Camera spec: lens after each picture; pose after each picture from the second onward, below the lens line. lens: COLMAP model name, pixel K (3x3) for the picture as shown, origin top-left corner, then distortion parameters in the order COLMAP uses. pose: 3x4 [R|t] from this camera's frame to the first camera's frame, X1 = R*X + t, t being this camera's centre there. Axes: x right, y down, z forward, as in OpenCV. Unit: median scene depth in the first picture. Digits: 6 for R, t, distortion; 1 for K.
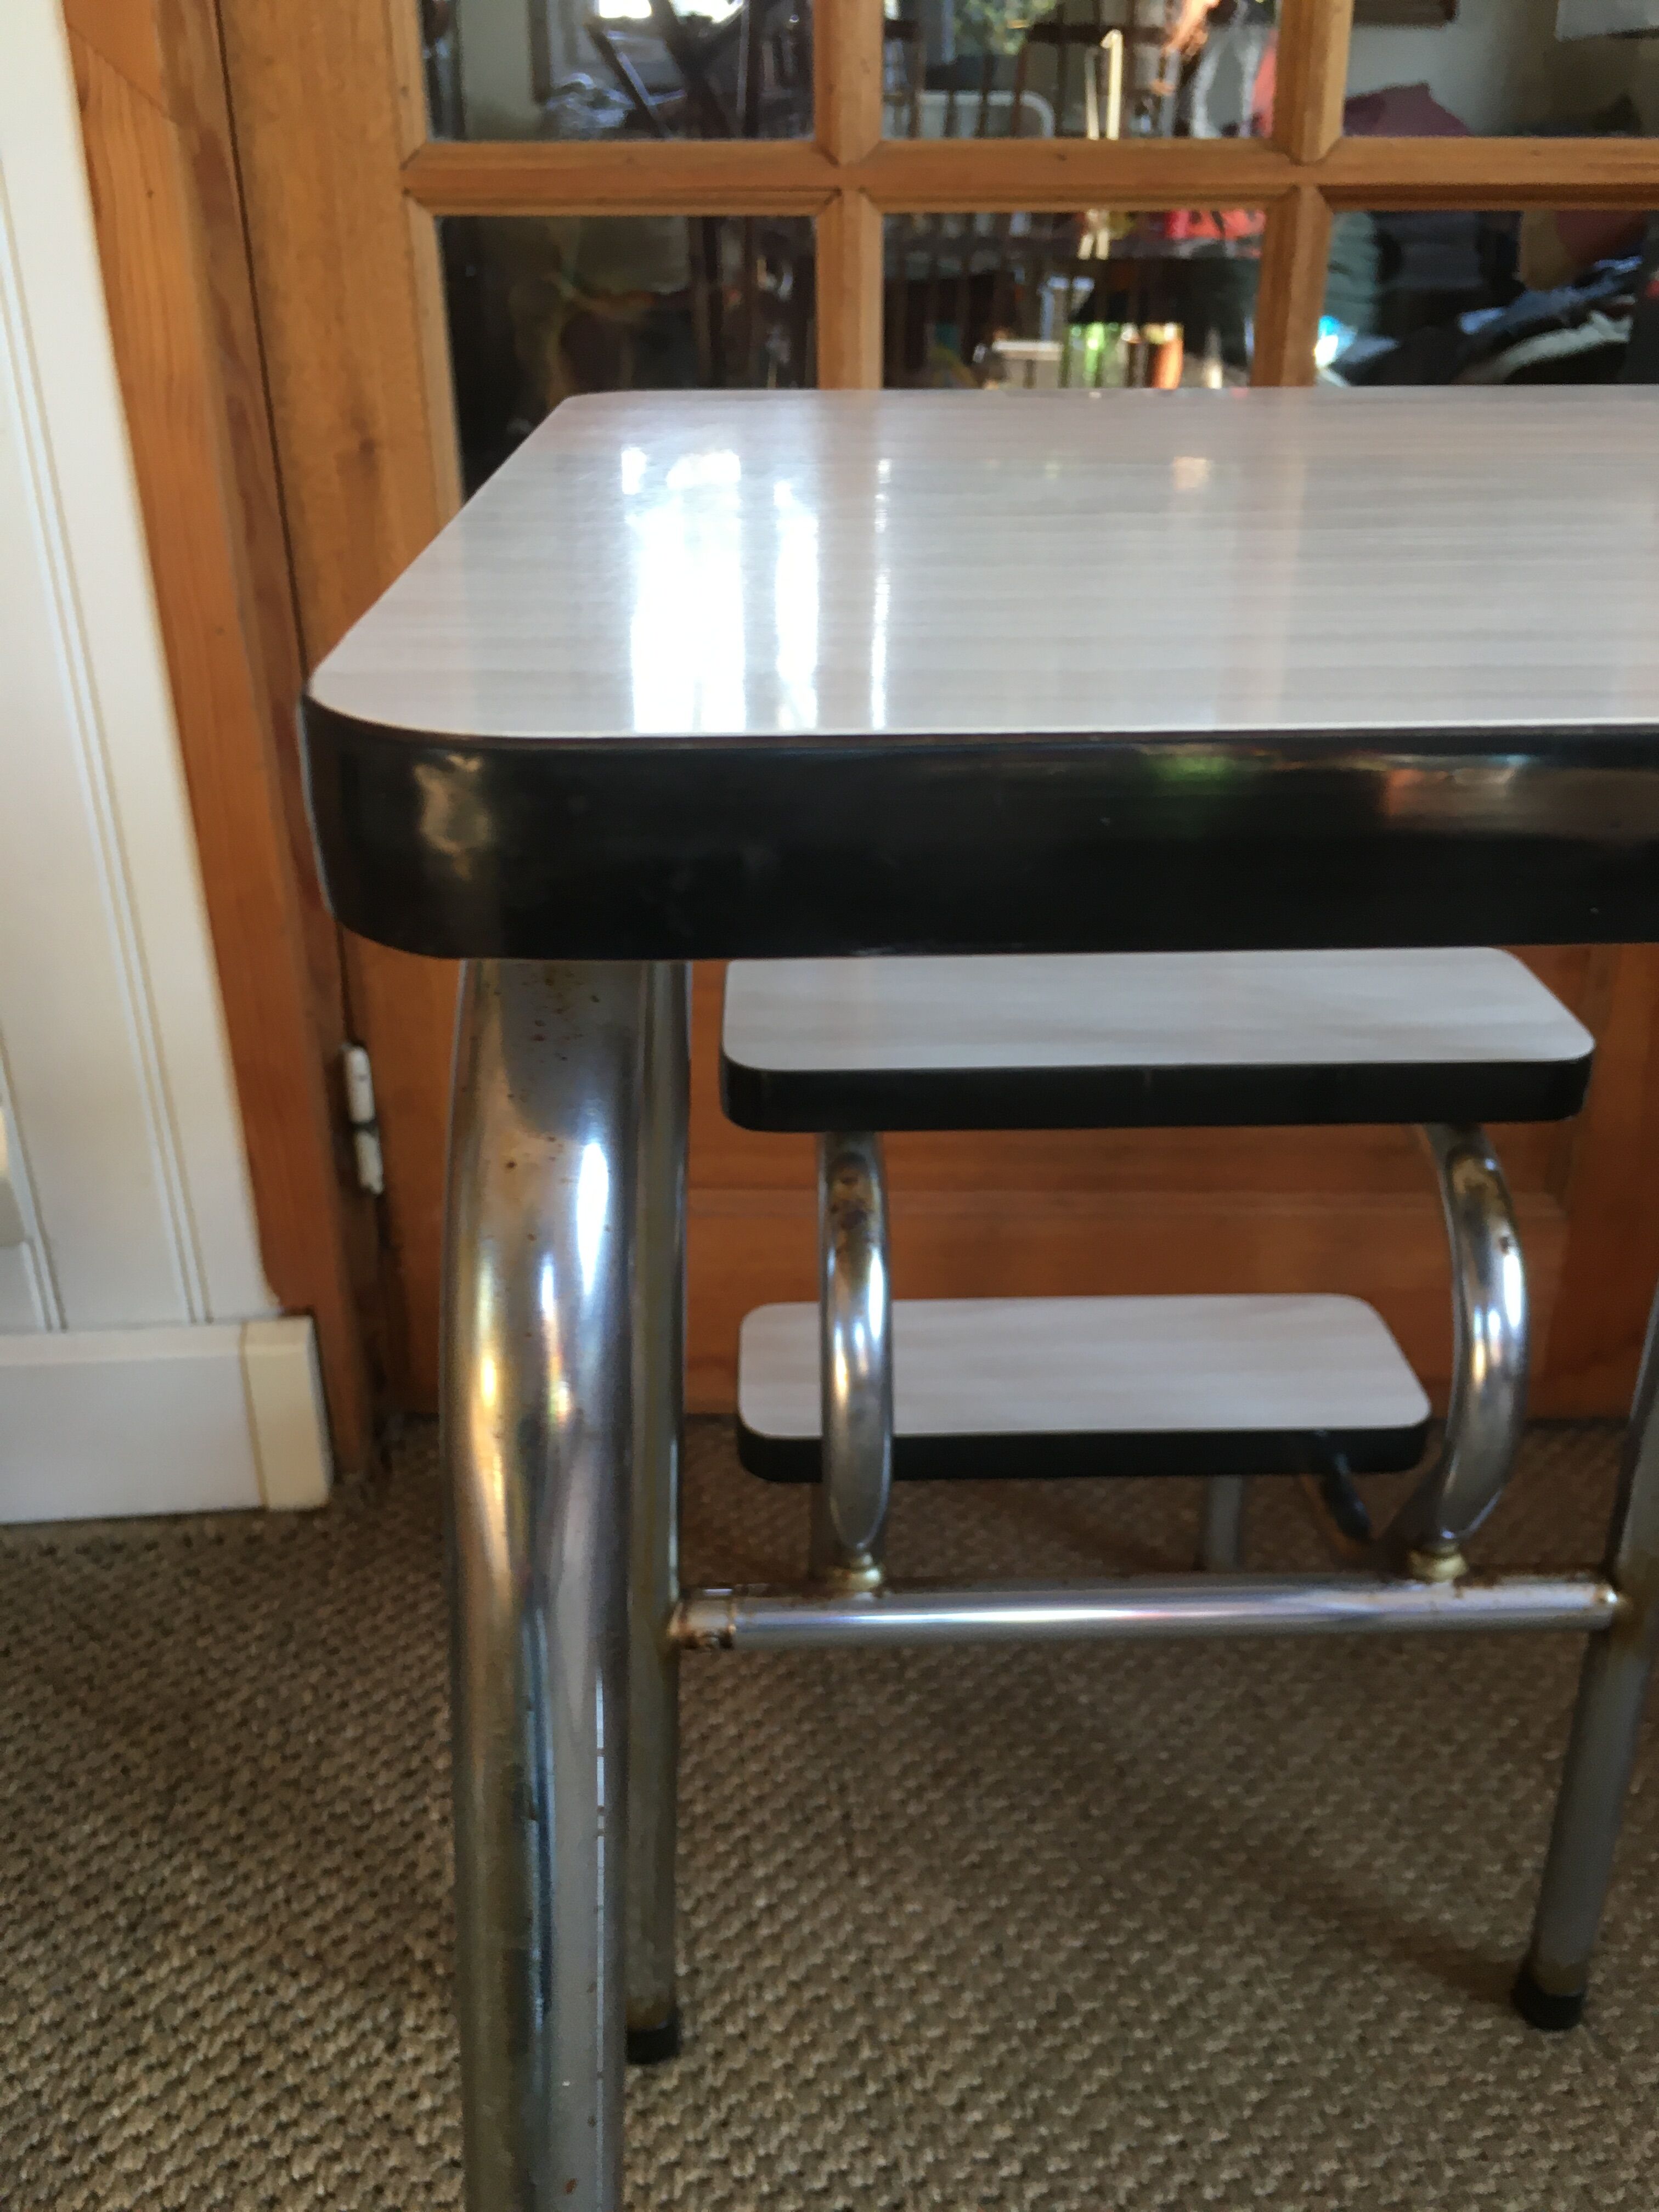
lens RADIAL K [[1921.7, 0, 833.3], [0, 1921.7, 1117.3], [0, 0, 1]] dist [0.070633, -0.112531]
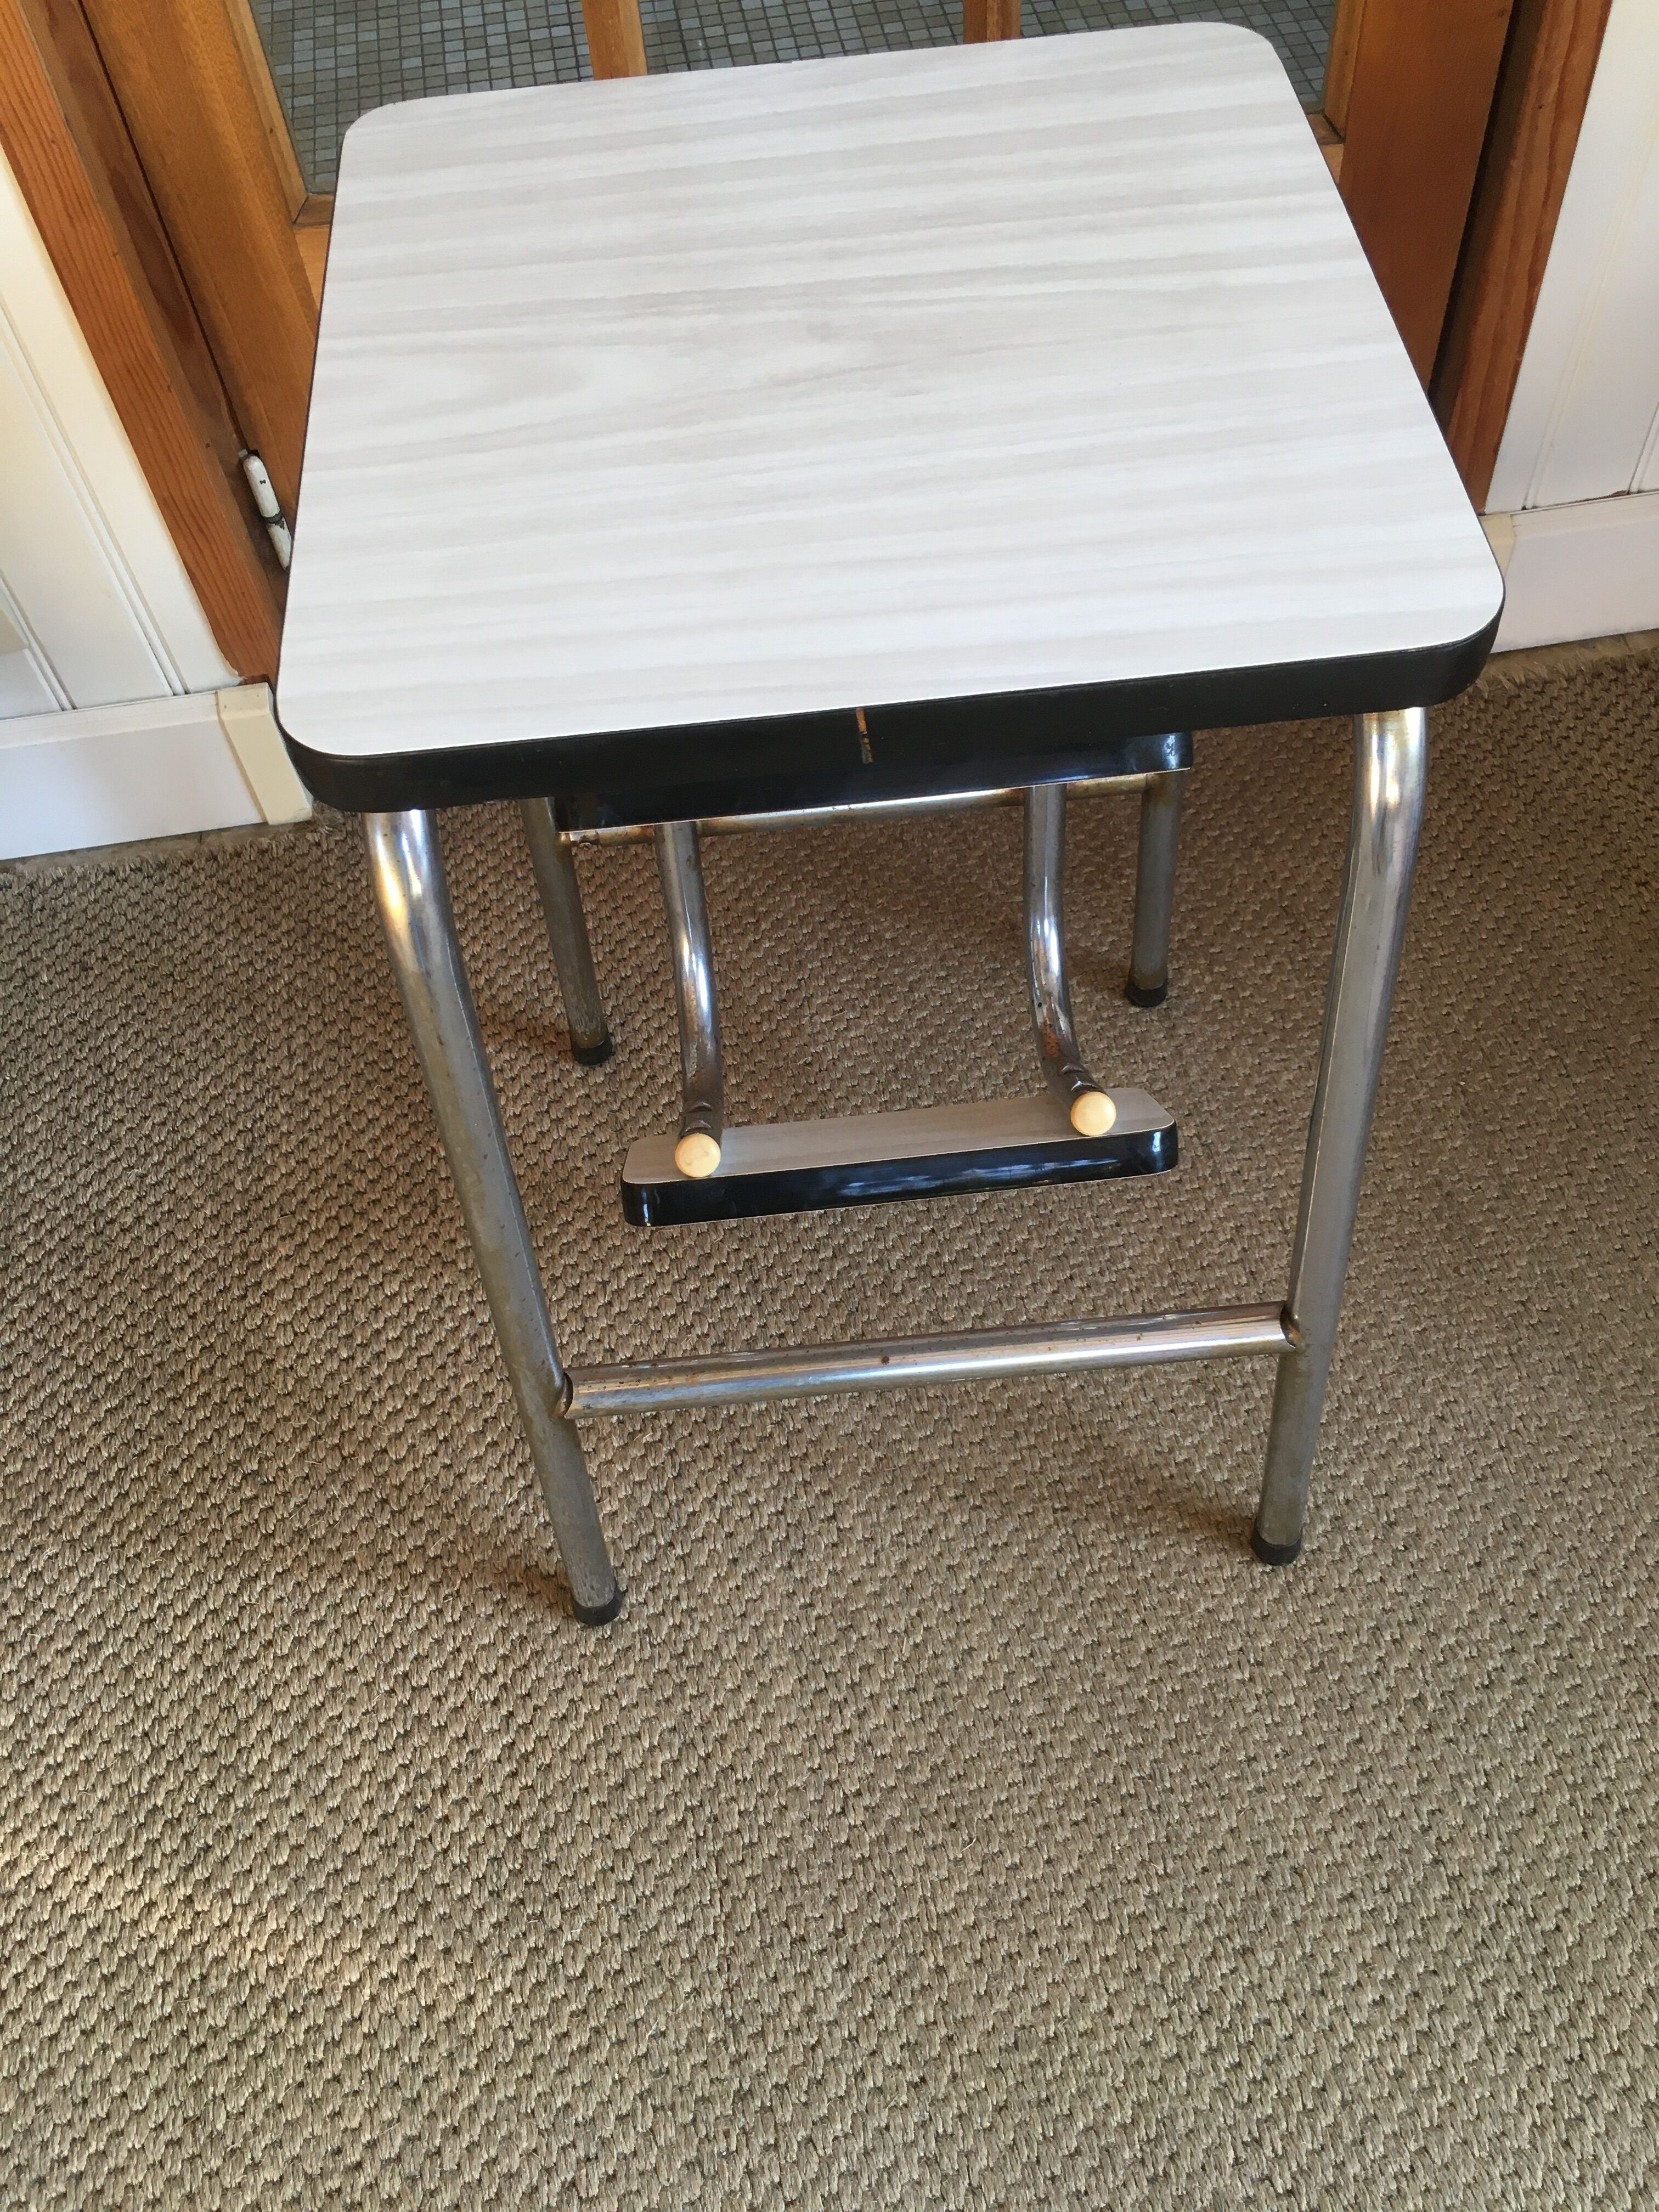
lens RADIAL K [[1921.7, 0, 838.3], [0, 1921.7, 1113.7], [0, 0, 1]] dist [0.070633, -0.112531]
pose [[0.996722, -0.080044, -0.011747, 0.114148], [0.075523, 0.868554, 0.489806, -0.305859], [-0.029003, -0.489088, 0.871752, -0.304392]]
